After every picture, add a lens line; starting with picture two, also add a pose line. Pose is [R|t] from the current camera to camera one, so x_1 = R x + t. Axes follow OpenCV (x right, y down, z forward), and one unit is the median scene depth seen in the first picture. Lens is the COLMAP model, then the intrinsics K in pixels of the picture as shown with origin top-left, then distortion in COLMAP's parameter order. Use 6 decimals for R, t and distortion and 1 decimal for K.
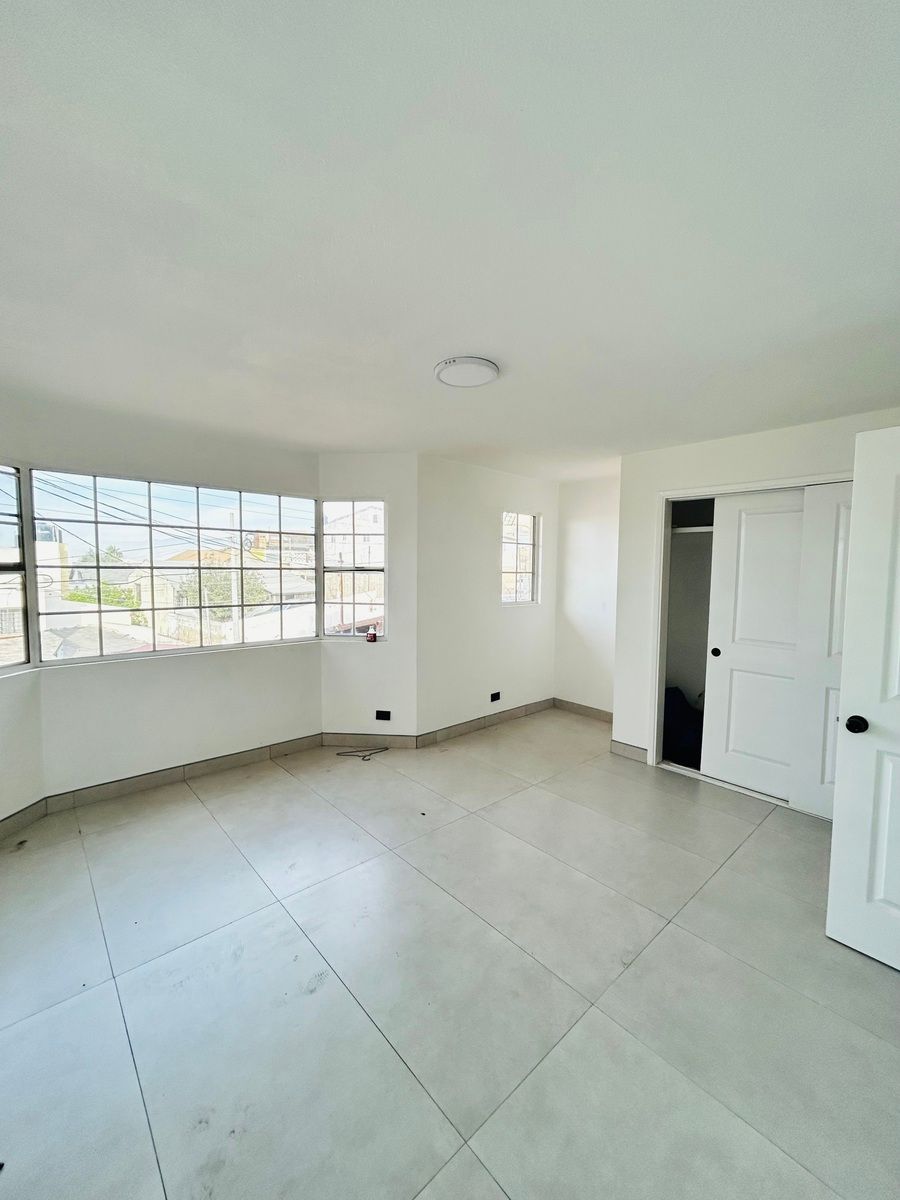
lens RADIAL K [[480.3, 0, 448.7], [0, 480.3, 604.1], [0, 0, 1]] dist [-0.007610, 0.001698]
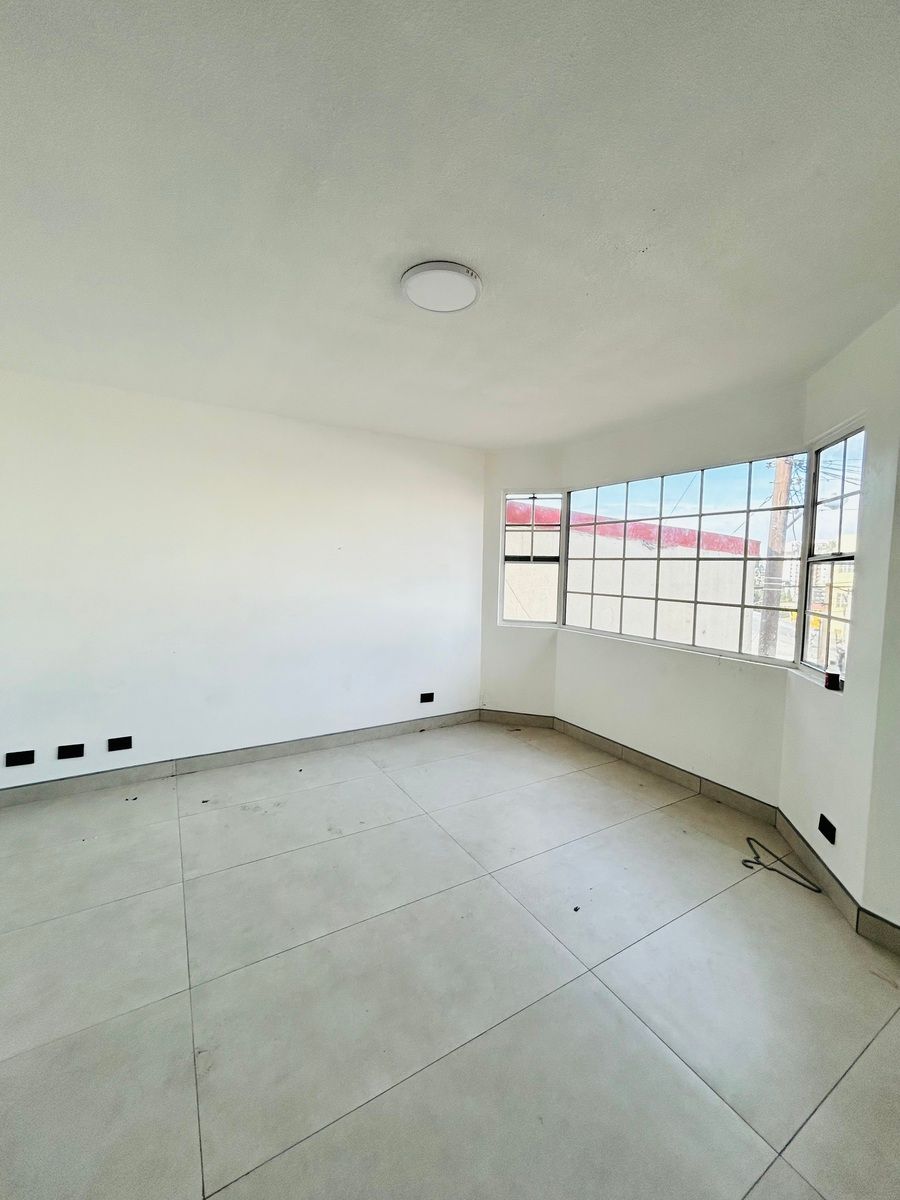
lens RADIAL K [[480.3, 0, 448.8], [0, 480.3, 591.2], [0, 0, 1]] dist [-0.007610, 0.001698]
pose [[-0.189075, 0.040080, -0.981144, 0.623056], [-0.095020, 0.993731, 0.058905, -0.029953], [0.977354, 0.104366, -0.184082, 0.900459]]
